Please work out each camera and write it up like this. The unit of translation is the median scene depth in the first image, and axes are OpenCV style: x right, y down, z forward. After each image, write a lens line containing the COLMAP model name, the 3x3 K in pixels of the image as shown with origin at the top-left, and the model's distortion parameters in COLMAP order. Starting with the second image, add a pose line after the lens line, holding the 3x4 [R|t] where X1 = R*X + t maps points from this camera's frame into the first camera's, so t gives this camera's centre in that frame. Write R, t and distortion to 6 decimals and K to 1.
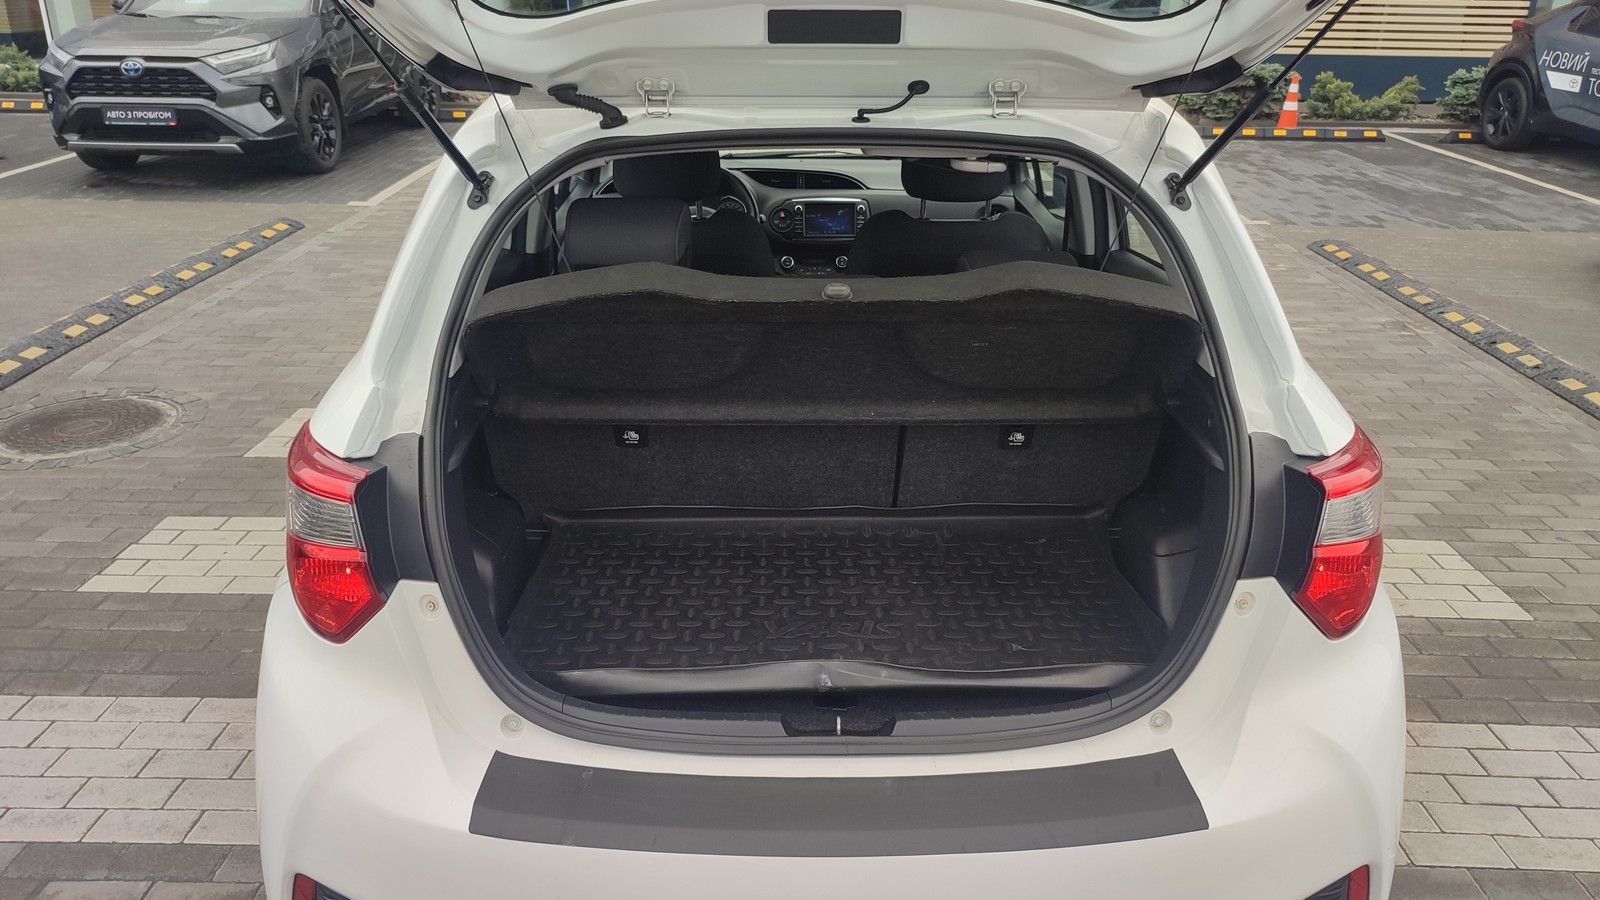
lens RADIAL K [[1264.0, 0, 802.7], [0, 1264.0, 486.1], [0, 0, 1]] dist [0.043589, -0.047743]
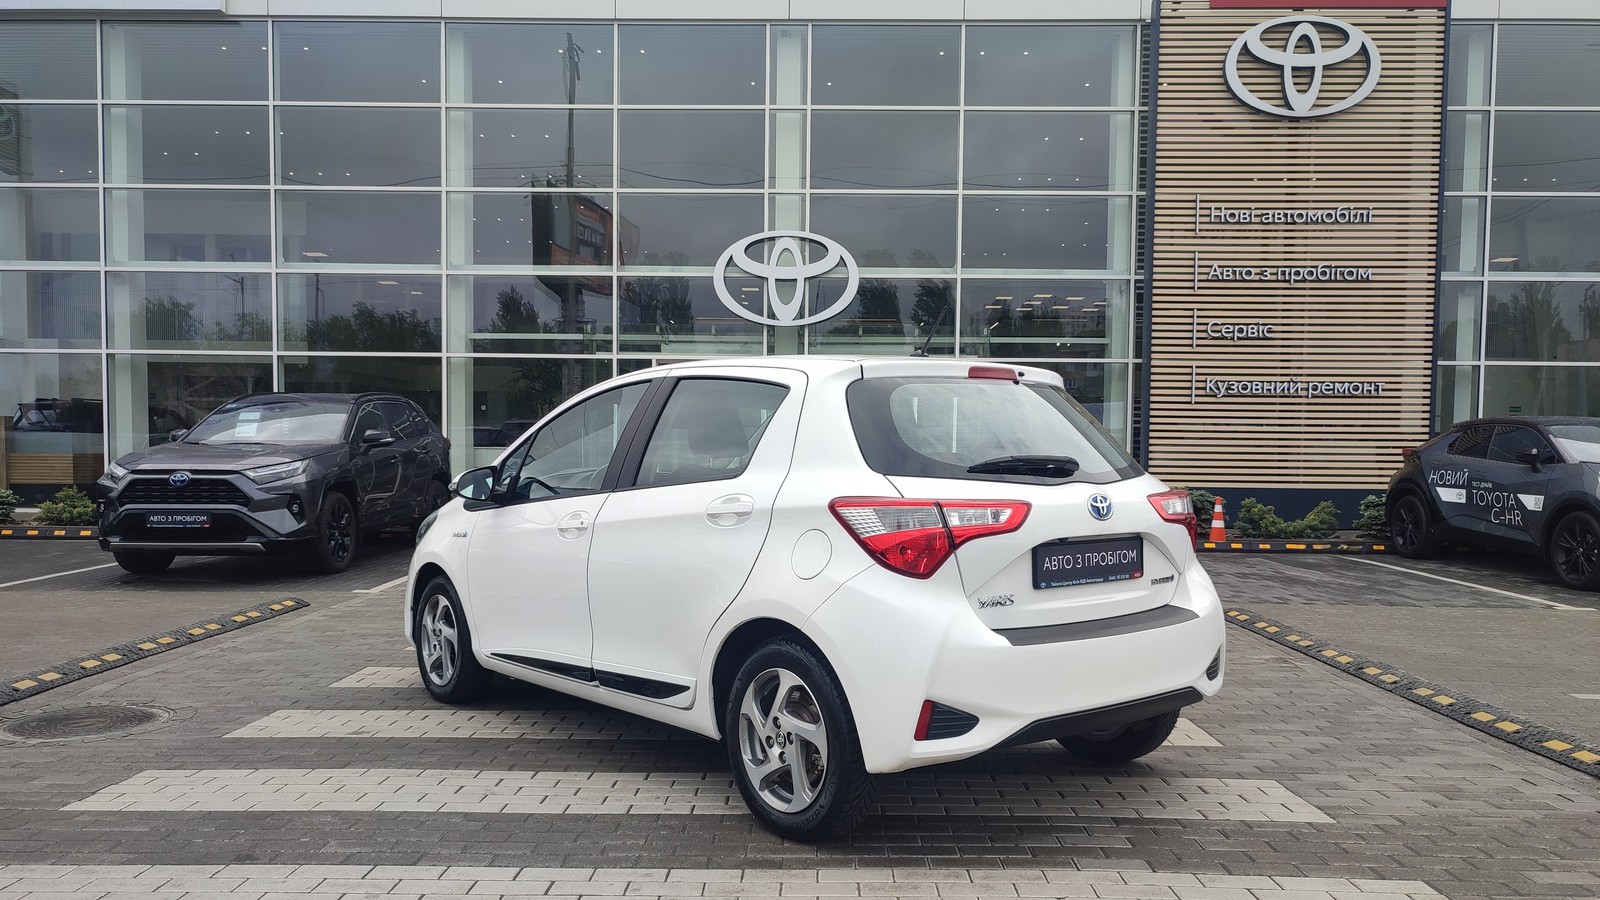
lens RADIAL K [[1264.0, 0, 802.7], [0, 1264.0, 486.1], [0, 0, 1]] dist [0.043589, -0.047743]
pose [[0.999958, -0.007442, -0.005313, 0.041666], [0.005073, 0.934915, -0.354837, 0.087341], [0.007608, 0.354795, 0.934913, -0.065382]]
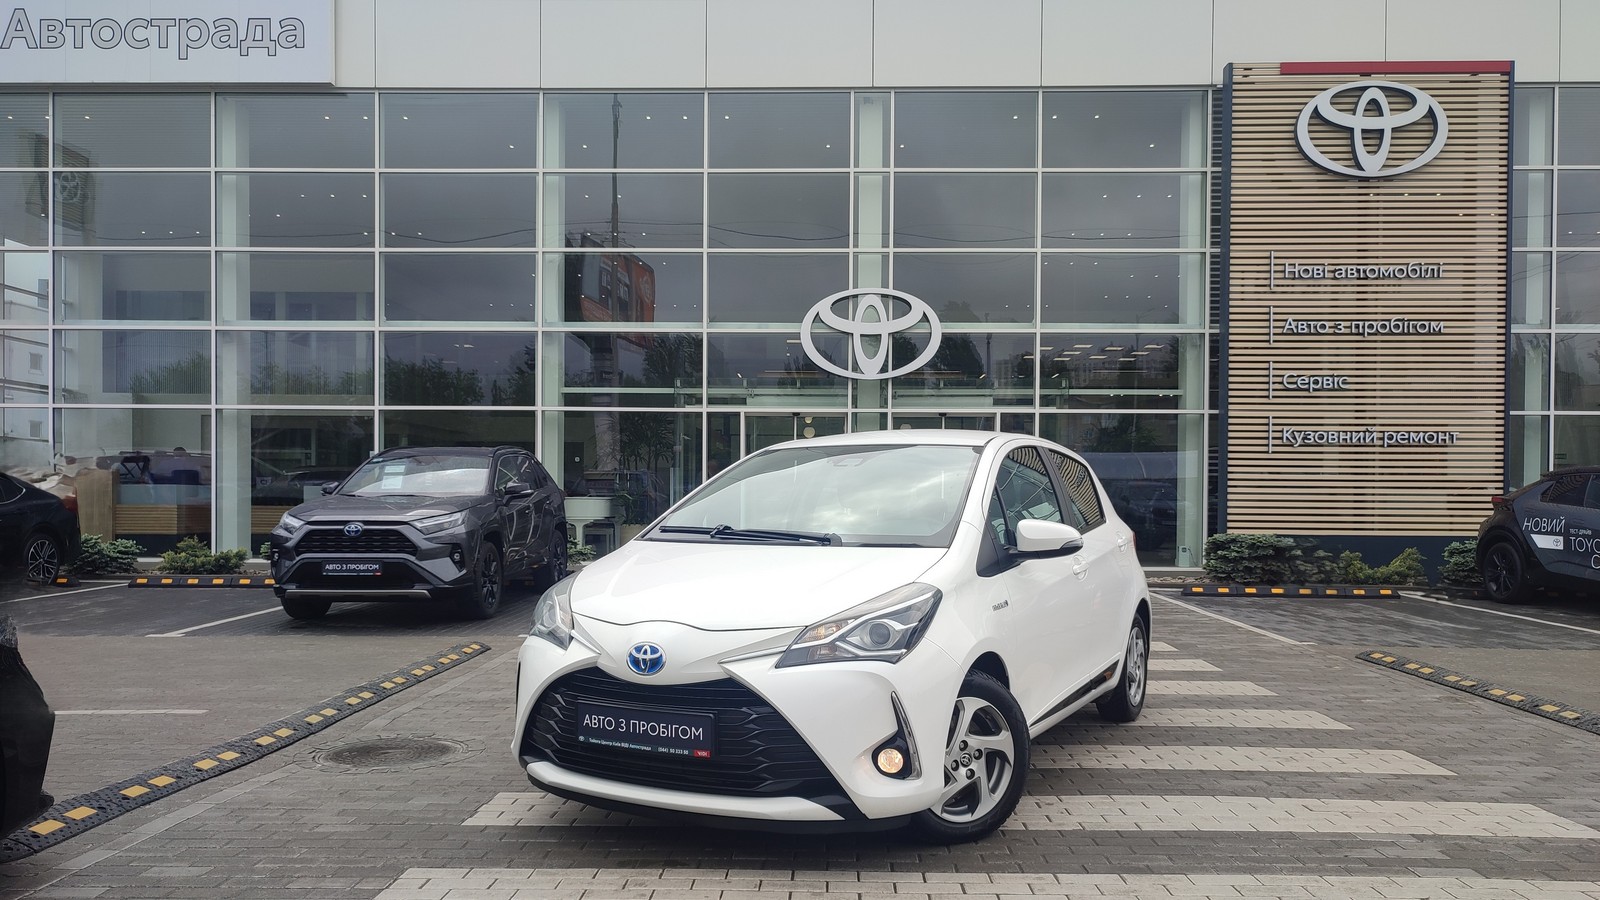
lens RADIAL K [[1263.2, 0, 792.3], [0, 1263.2, 483.4], [0, 0, 1]] dist [0.036442, -0.041000]
pose [[0.999755, -0.010818, -0.019327, -0.081947], [0.002382, 0.920053, -0.391788, 0.106170], [0.022021, 0.391645, 0.919853, -0.121132]]
